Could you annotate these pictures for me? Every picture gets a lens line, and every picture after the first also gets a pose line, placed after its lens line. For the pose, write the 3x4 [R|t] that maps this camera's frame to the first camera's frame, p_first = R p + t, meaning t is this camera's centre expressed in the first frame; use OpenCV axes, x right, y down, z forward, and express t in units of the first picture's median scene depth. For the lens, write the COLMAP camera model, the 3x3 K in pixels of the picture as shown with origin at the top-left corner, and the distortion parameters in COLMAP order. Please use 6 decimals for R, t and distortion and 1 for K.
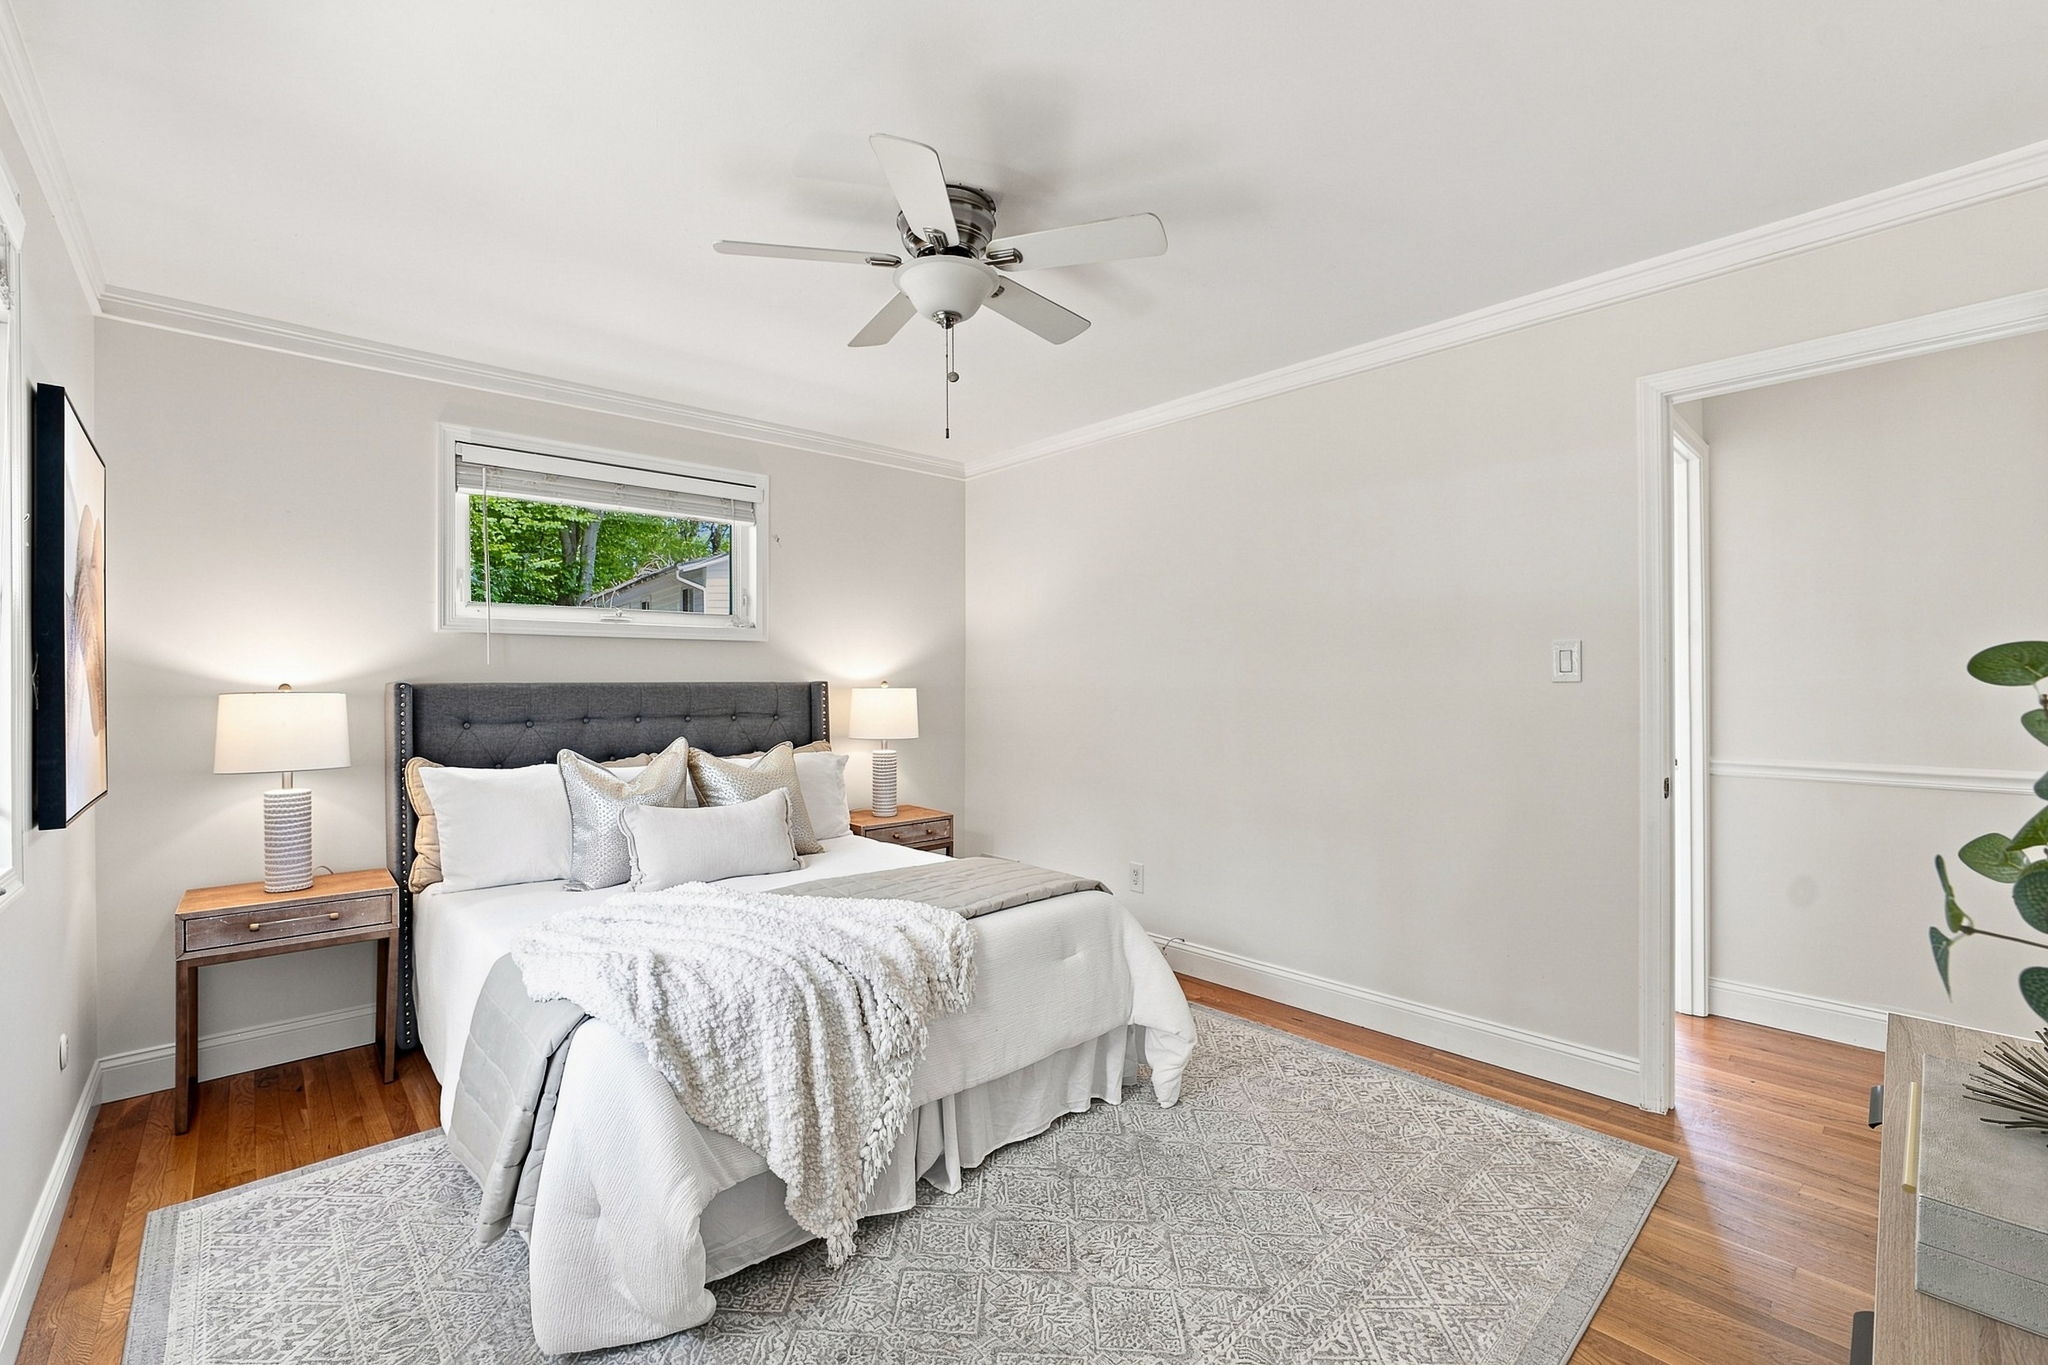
lens RADIAL K [[862.3, 0, 994.0], [0, 862.3, 684.6], [0, 0, 1]] dist [-0.057951, -0.000090]
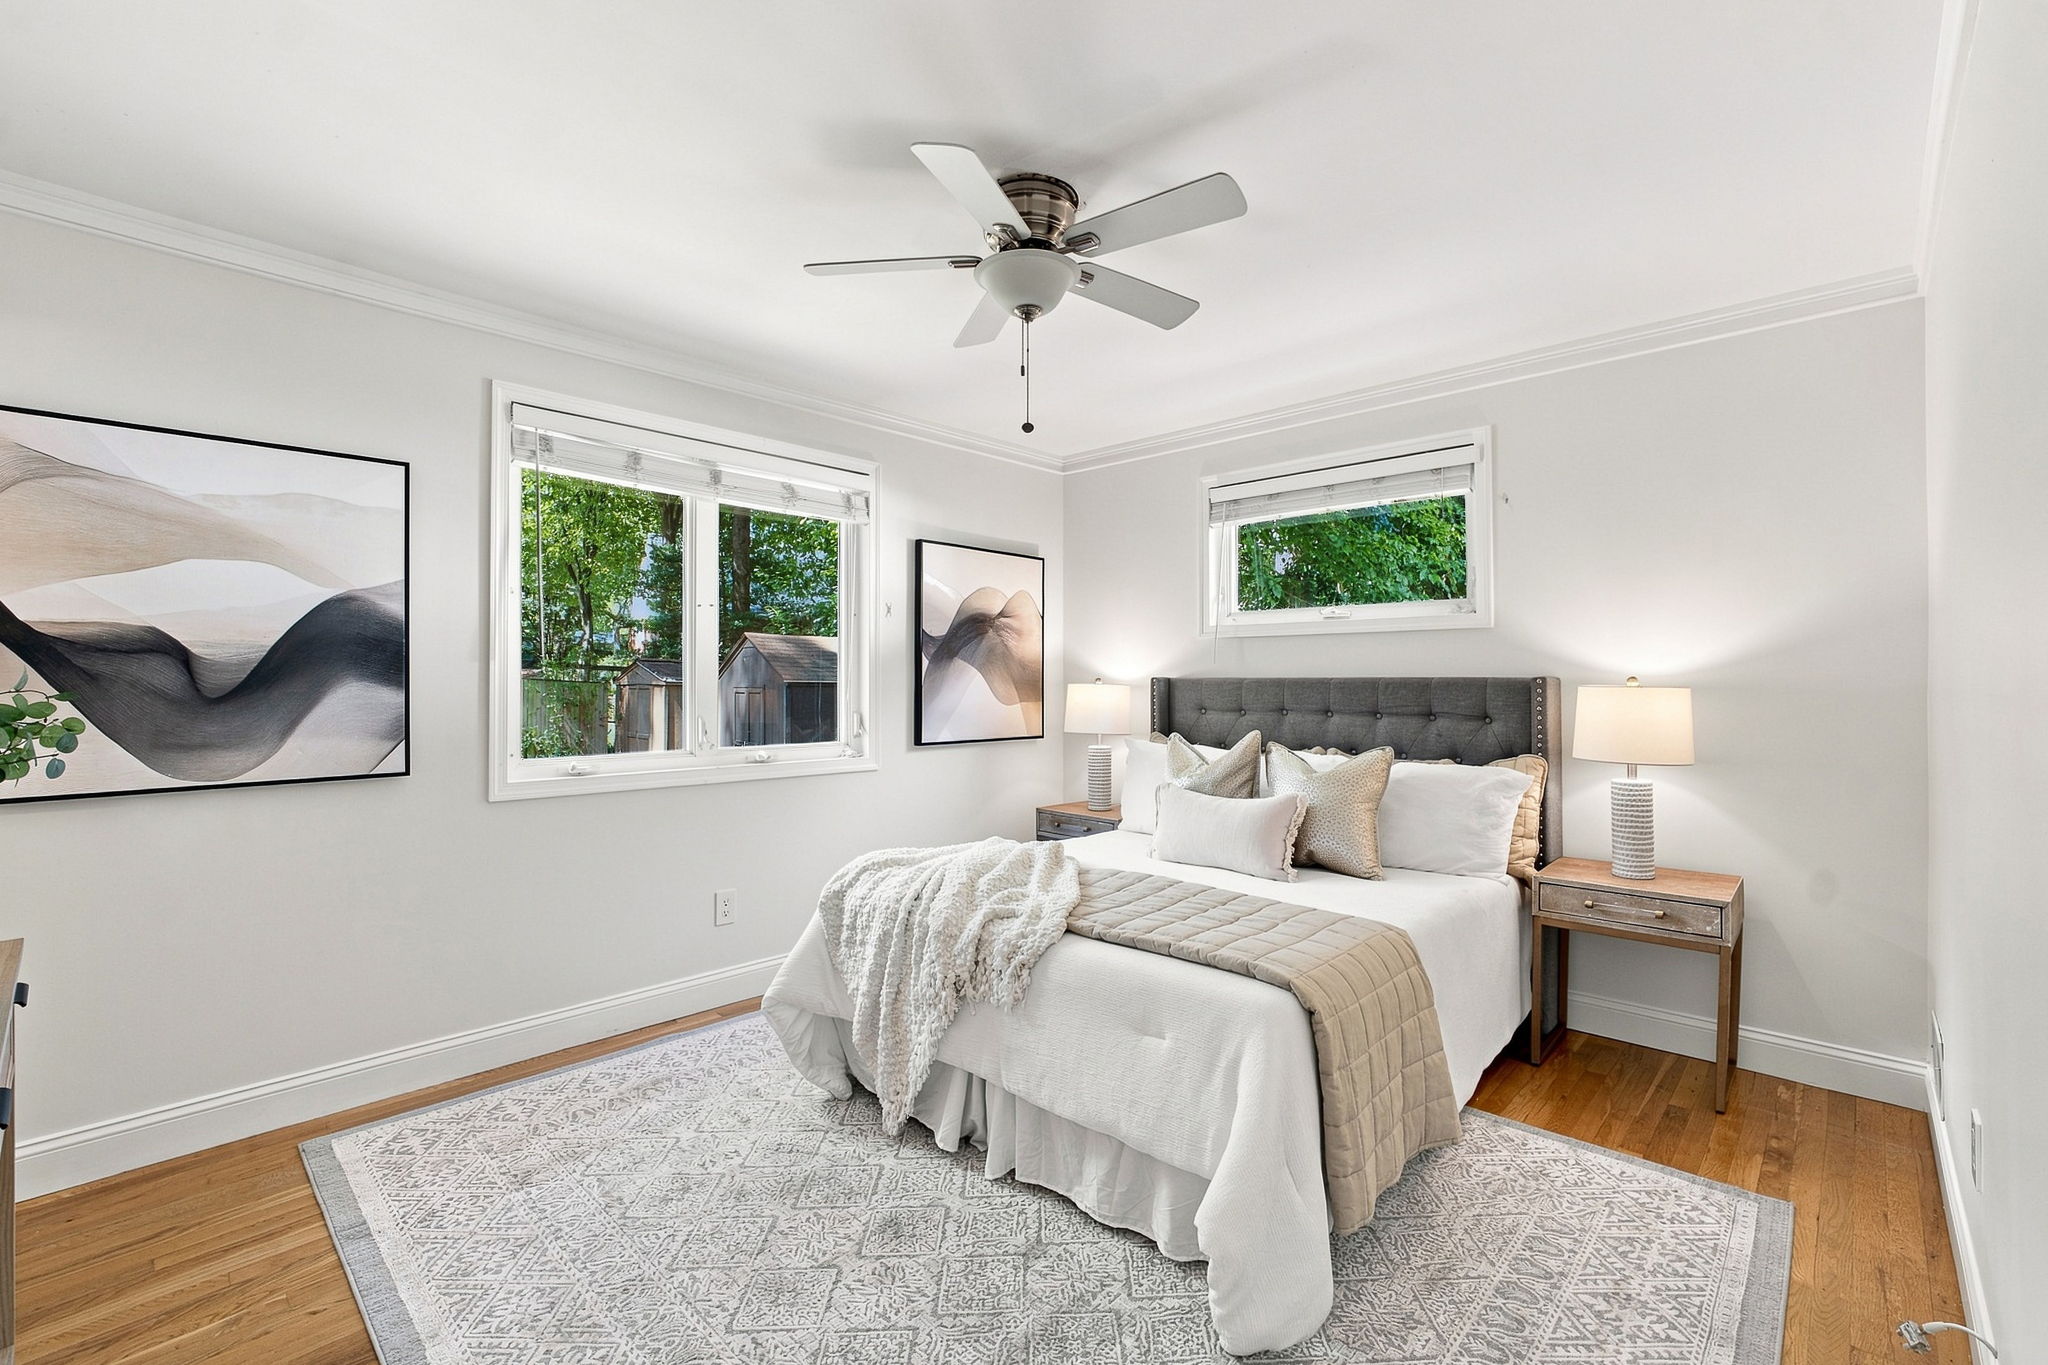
lens RADIAL K [[872.4, 0, 1032.6], [0, 872.4, 675.5], [0, 0, 1]] dist [-0.027977, 0.000015]
pose [[0.100696, 0.001111, -0.994917, 0.606644], [-0.004506, 0.999990, 0.000660, -0.004447], [0.994907, 0.004417, 0.100700, 0.577535]]
